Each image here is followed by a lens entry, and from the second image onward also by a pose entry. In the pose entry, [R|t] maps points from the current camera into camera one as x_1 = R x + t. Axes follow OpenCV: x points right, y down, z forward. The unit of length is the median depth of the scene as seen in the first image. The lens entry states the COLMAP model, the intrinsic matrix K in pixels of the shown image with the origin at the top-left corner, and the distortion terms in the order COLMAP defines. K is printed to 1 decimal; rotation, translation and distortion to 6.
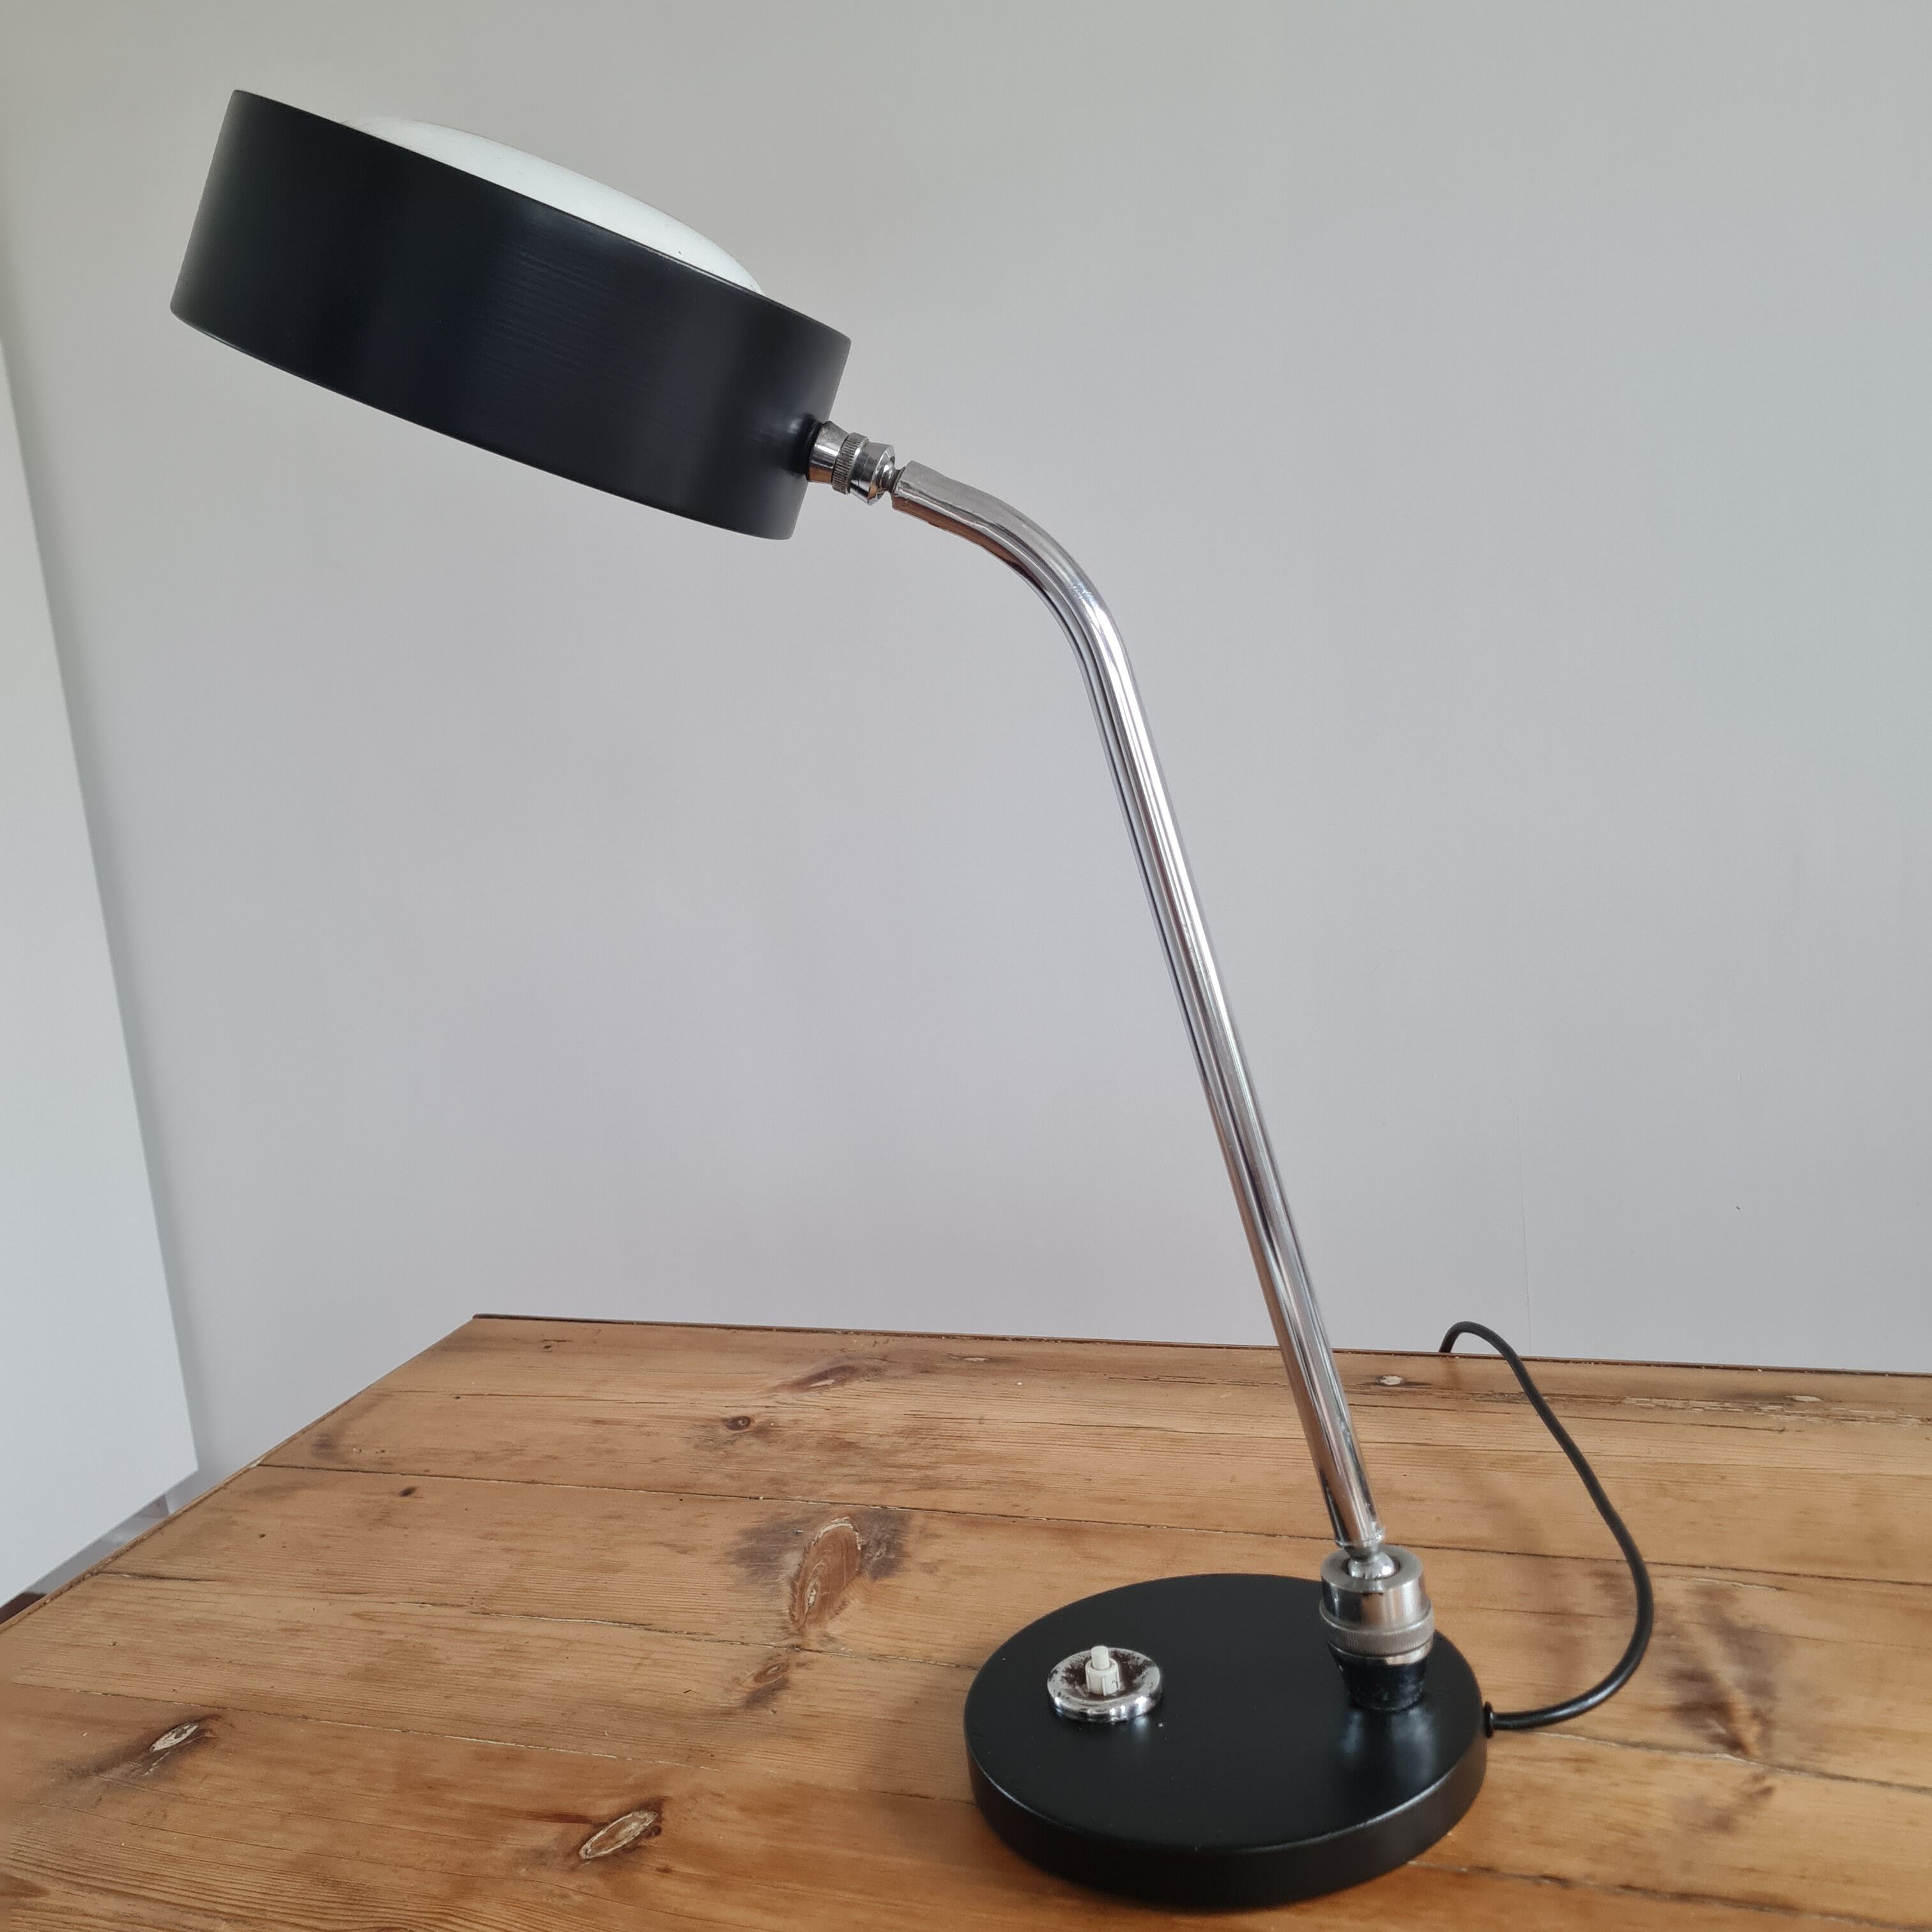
lens RADIAL K [[2004.8, 0, 966.0], [0, 2004.8, 966.0], [0, 0, 1]] dist [0.045674, -0.033561]
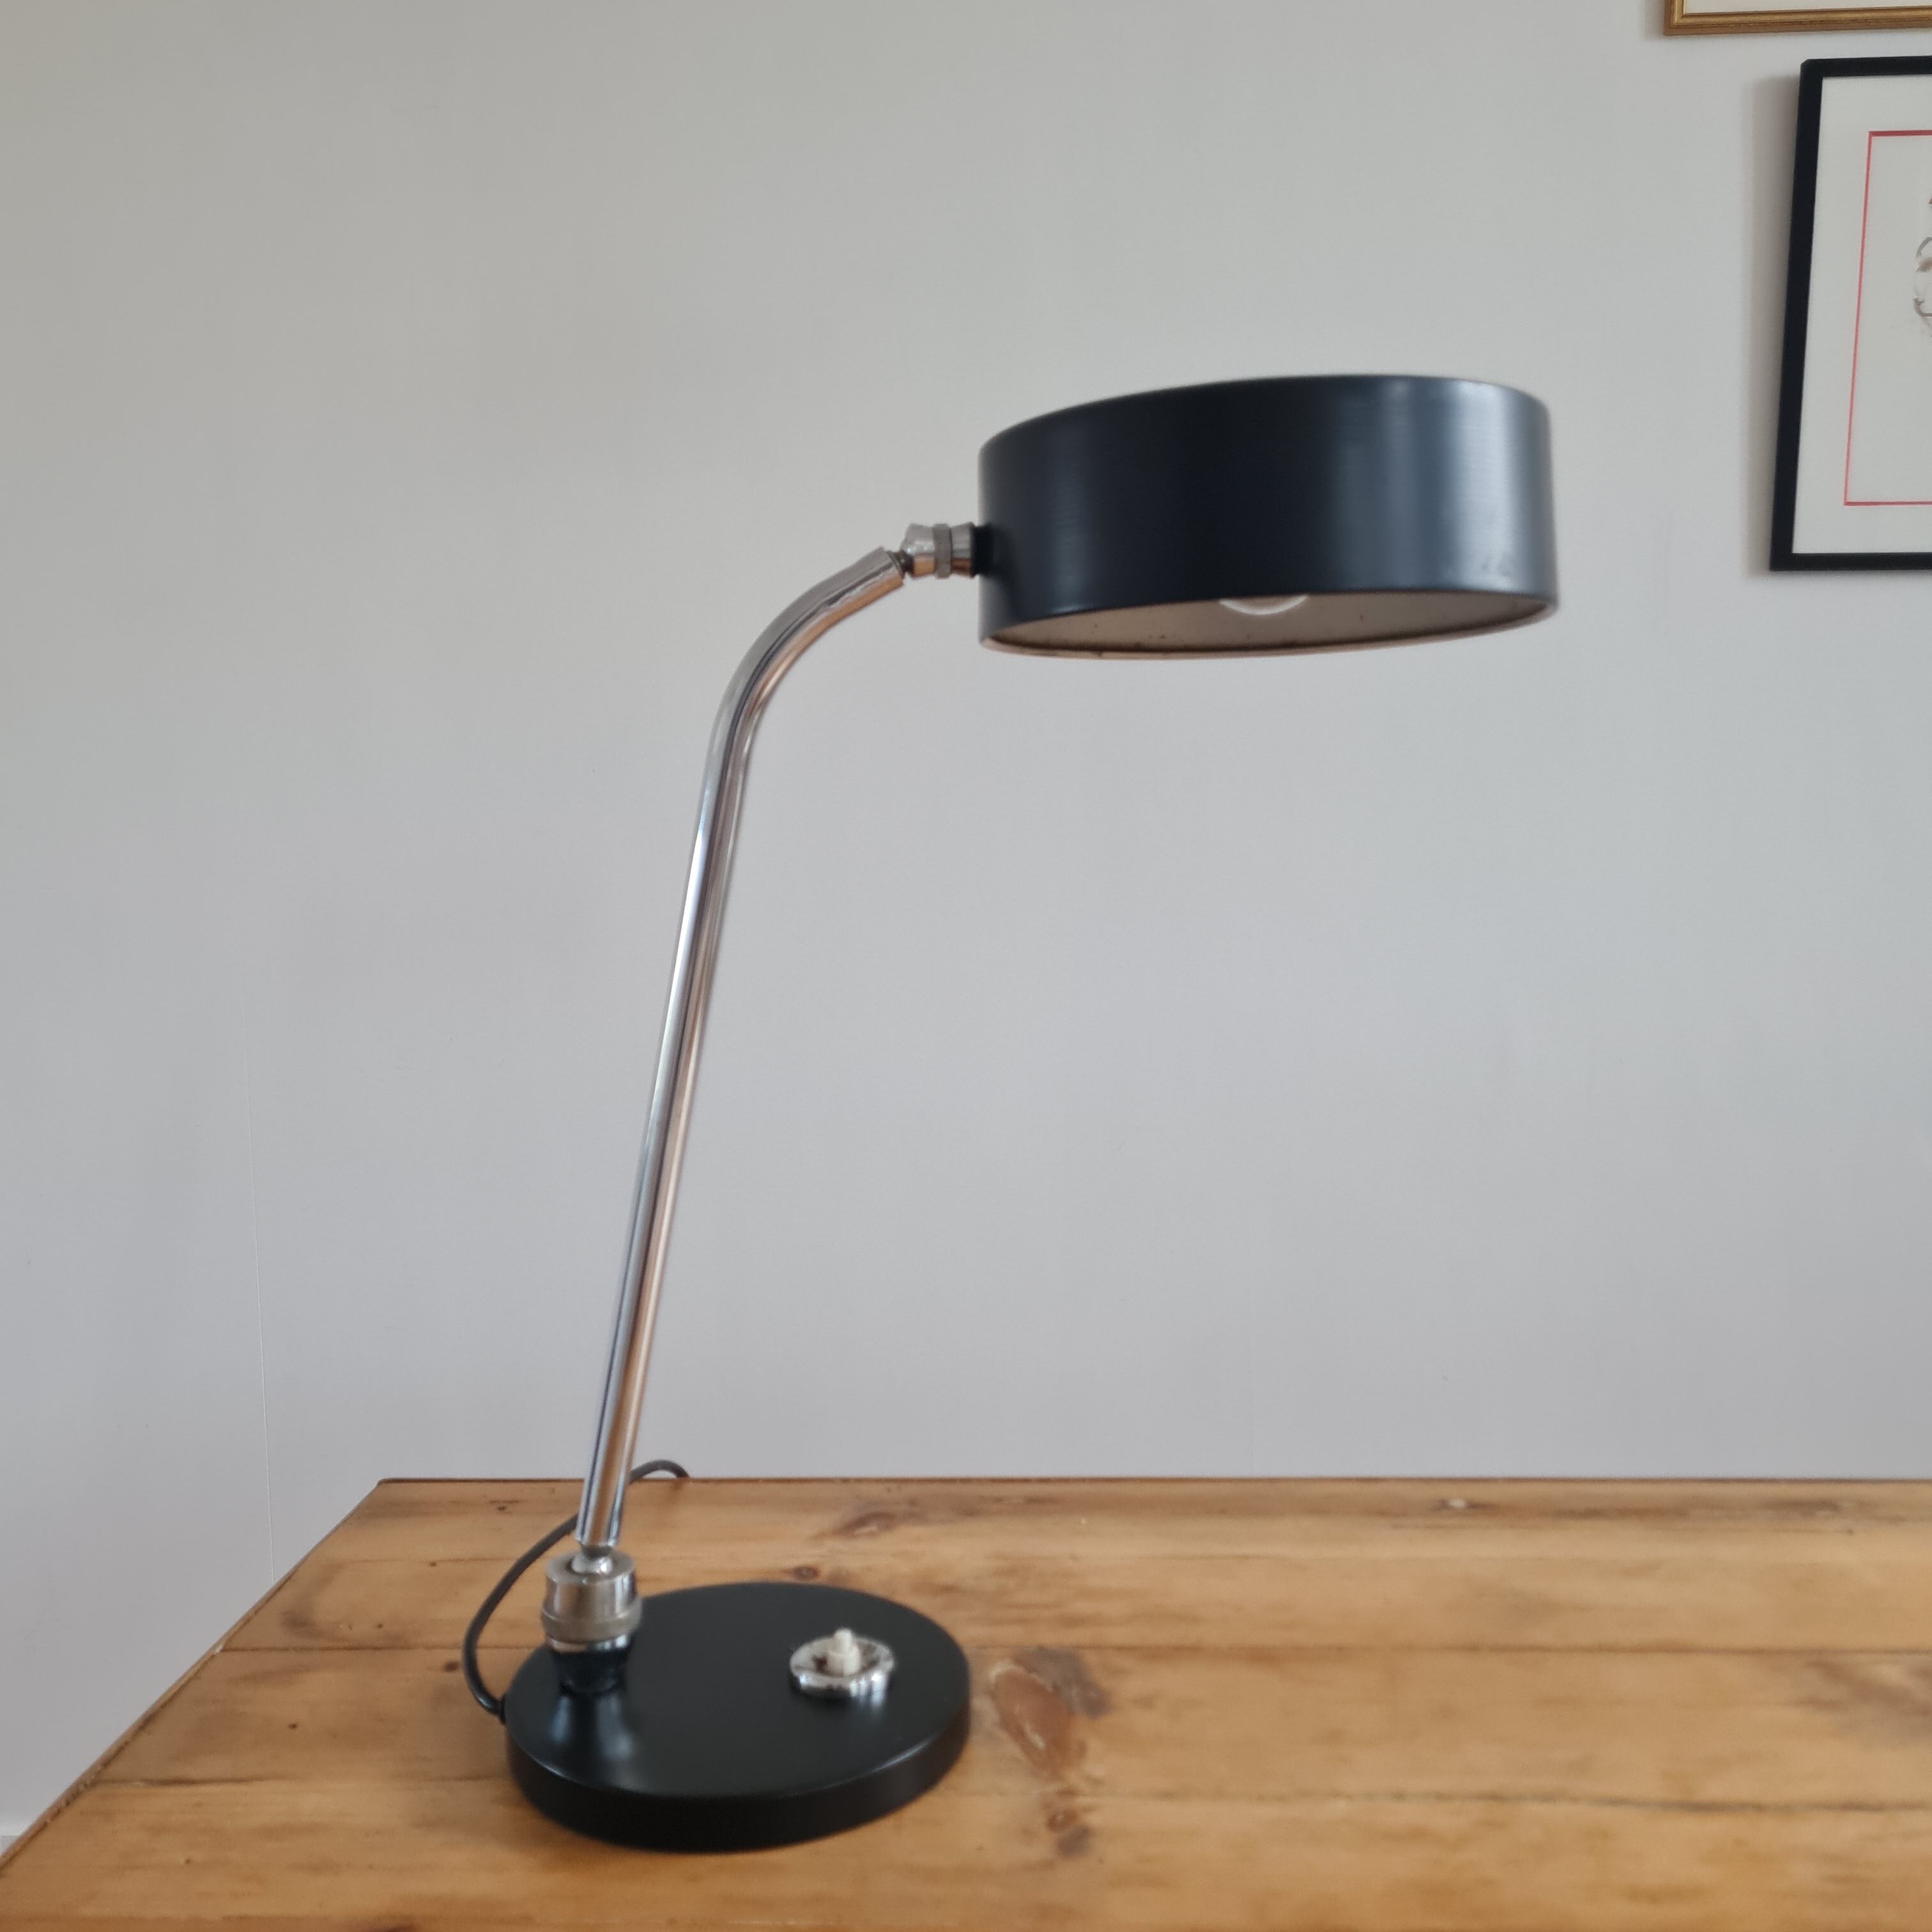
lens RADIAL K [[2004.6, 0, 966.0], [0, 2004.6, 966.0], [0, 0, 1]] dist [0.056365, -0.040030]
pose [[0.953474, 0.052430, 0.296882, -0.376464], [-0.016377, 0.992315, -0.122647, 0.079444], [-0.301031, 0.112079, 0.947005, 0.117704]]
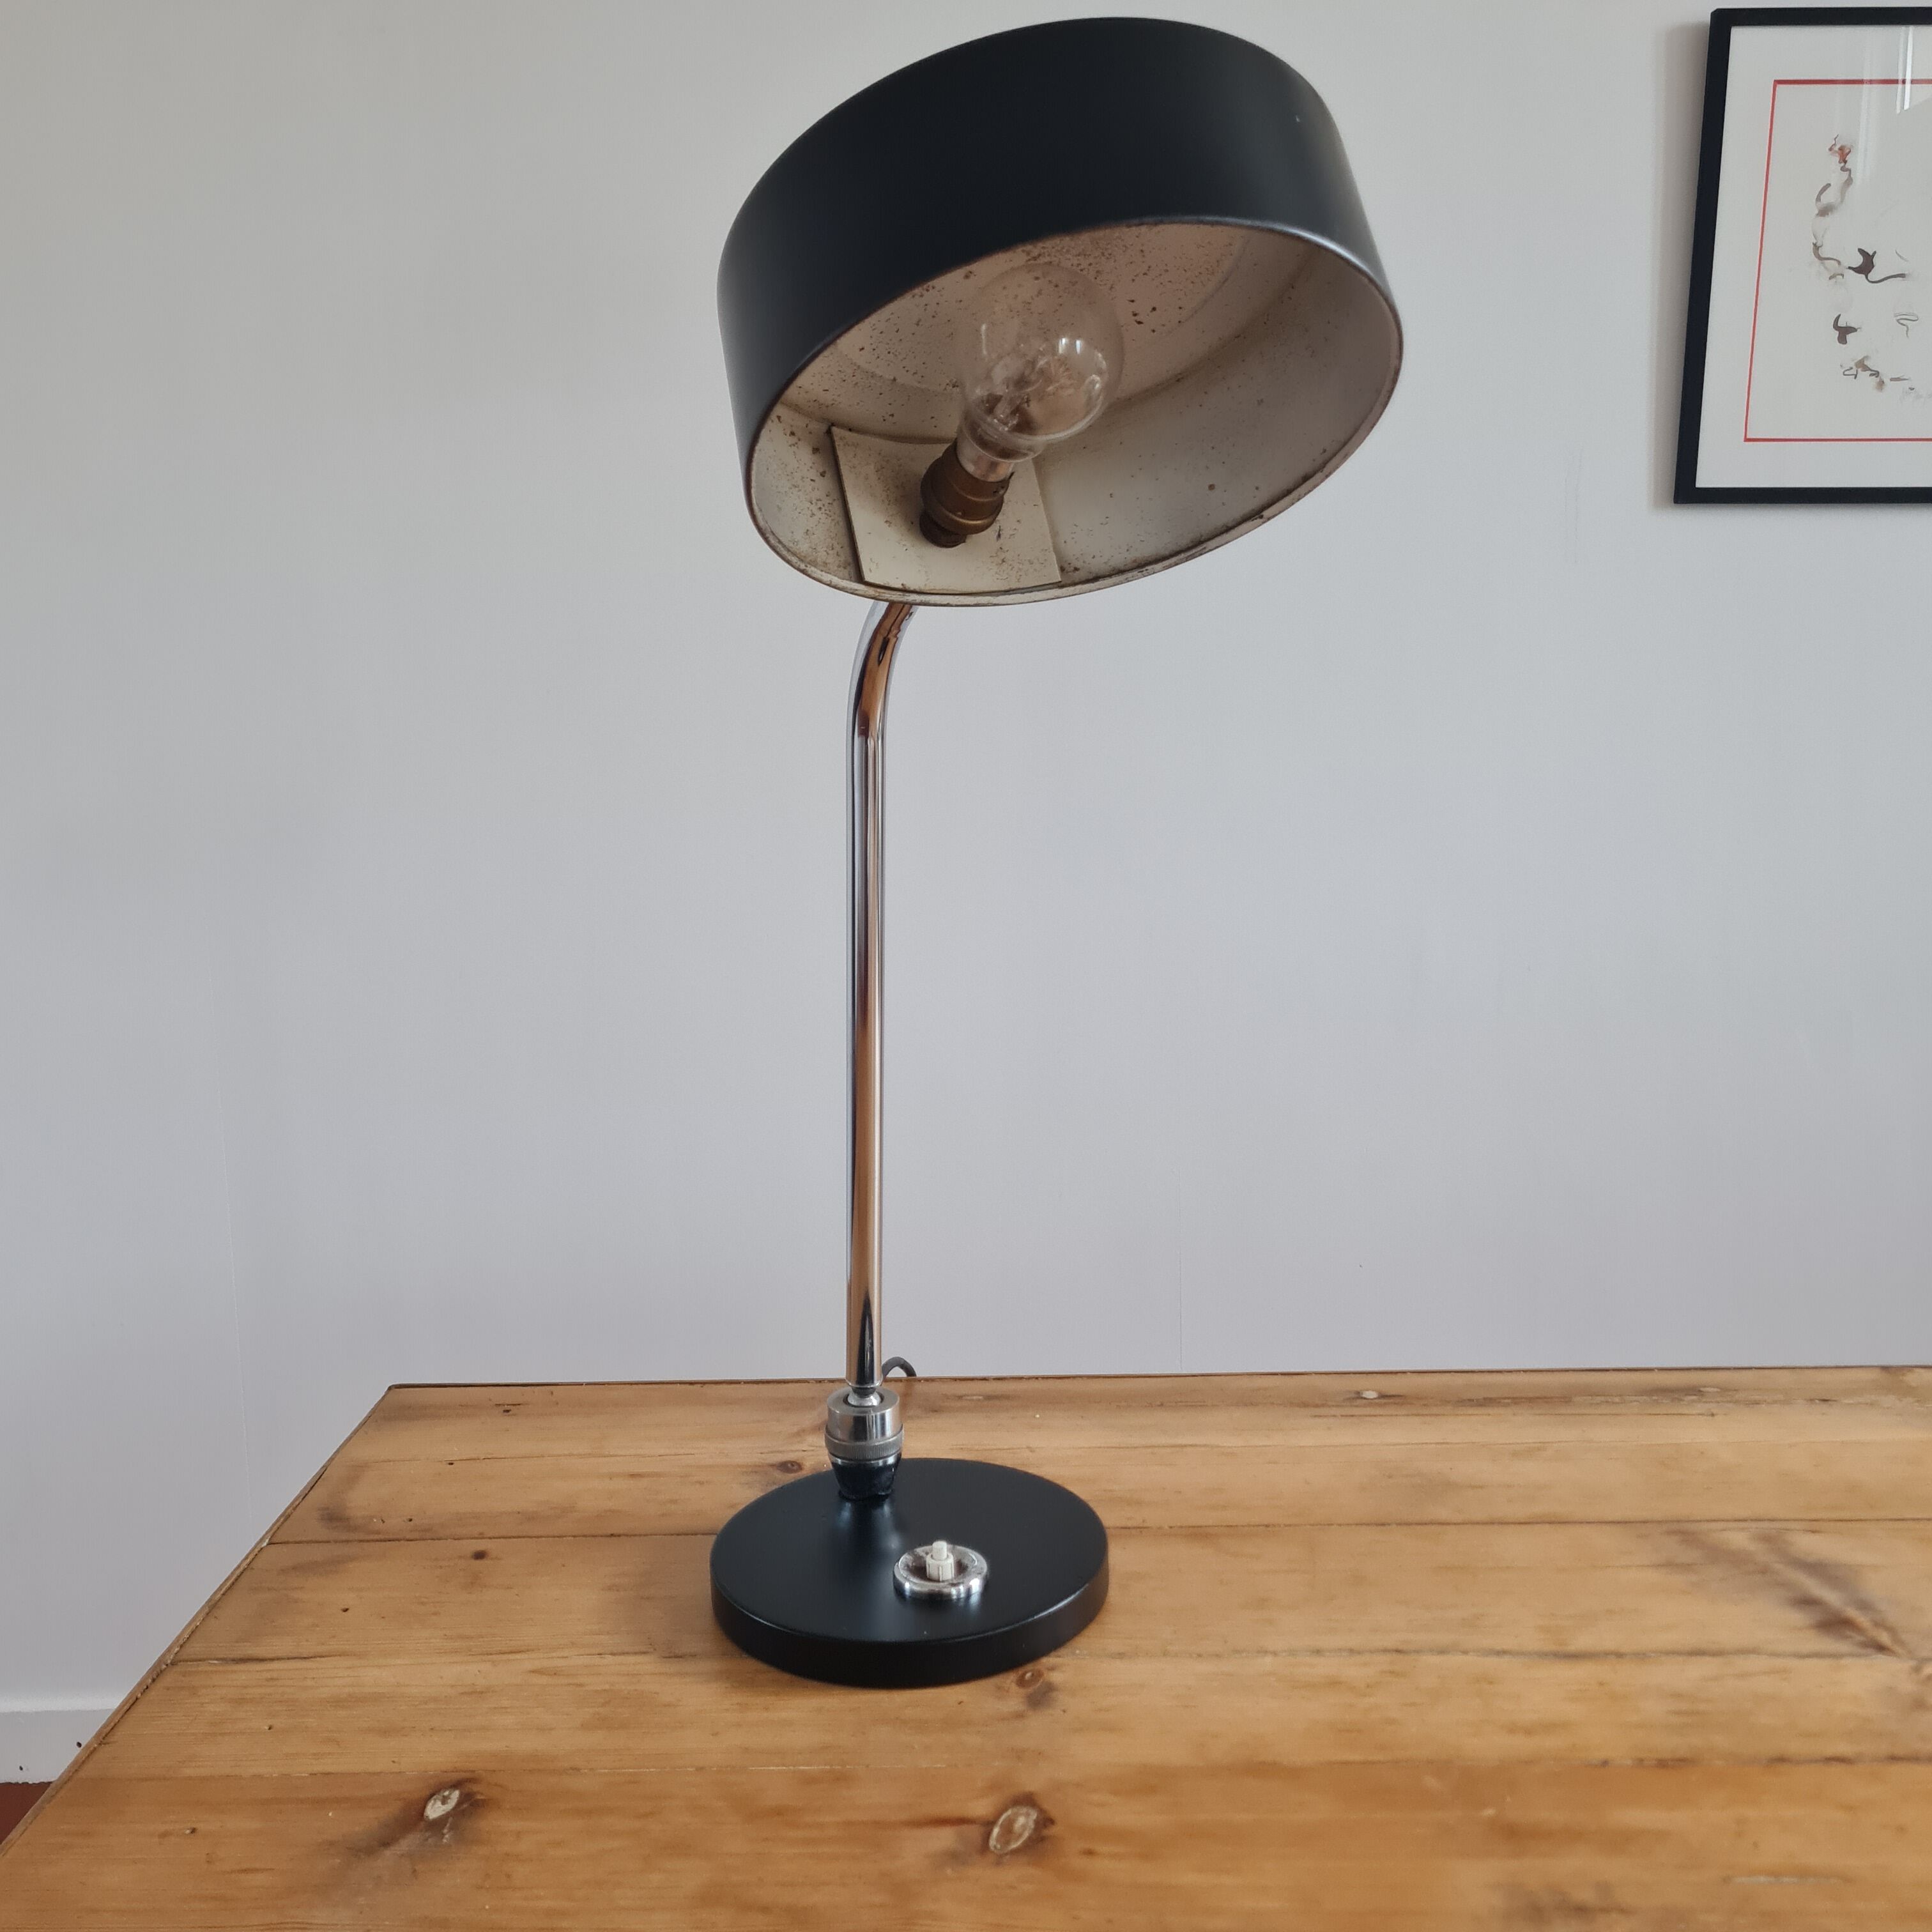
lens RADIAL K [[2018.5, 0, 984.5], [0, 2018.5, 953.2], [0, 0, 1]] dist [0.053027, -0.044935]
pose [[0.937986, 0.033295, 0.345069, -0.437167], [-0.010831, 0.997706, -0.066827, 0.046474], [-0.346503, 0.058946, 0.936195, 0.016649]]
